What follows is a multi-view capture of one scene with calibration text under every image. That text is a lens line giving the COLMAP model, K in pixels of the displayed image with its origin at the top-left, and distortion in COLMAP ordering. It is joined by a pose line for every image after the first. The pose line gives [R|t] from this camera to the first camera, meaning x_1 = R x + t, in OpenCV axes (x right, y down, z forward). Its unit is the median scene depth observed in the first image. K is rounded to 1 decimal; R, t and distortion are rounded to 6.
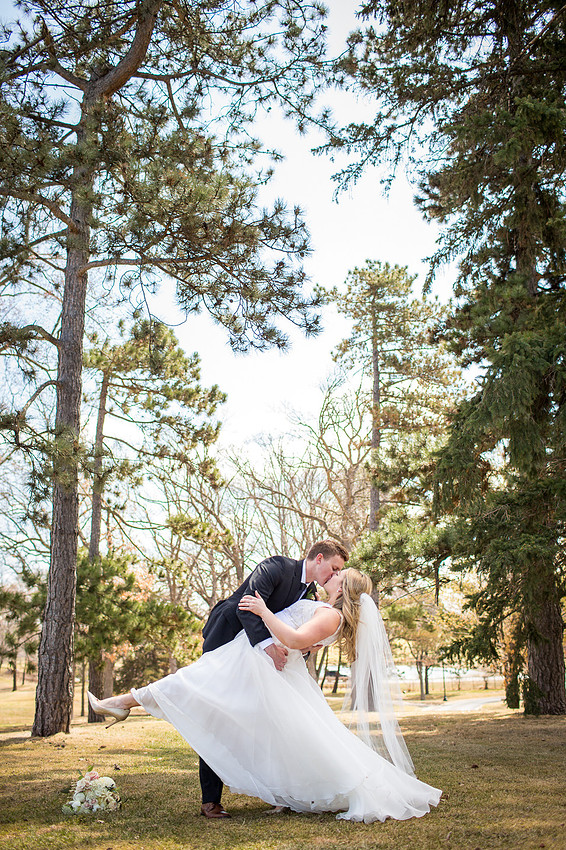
lens RADIAL K [[915.9, 0, 283.0], [0, 915.9, 425.0], [0, 0, 1]] dist [-0.060086, 0.005555]
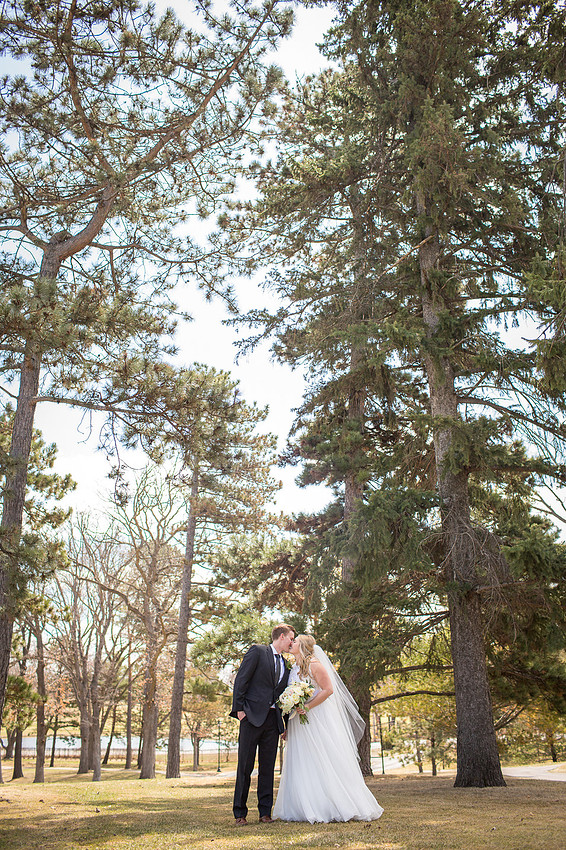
lens RADIAL K [[900.9, 0, 283.0], [0, 900.9, 425.0], [0, 0, 1]] dist [-0.011554, 0.007148]
pose [[0.965953, 0.095769, 0.240339, -0.120857], [-0.077270, 0.993357, -0.085268, -0.039246], [-0.246909, 0.063794, 0.966937, -0.160781]]
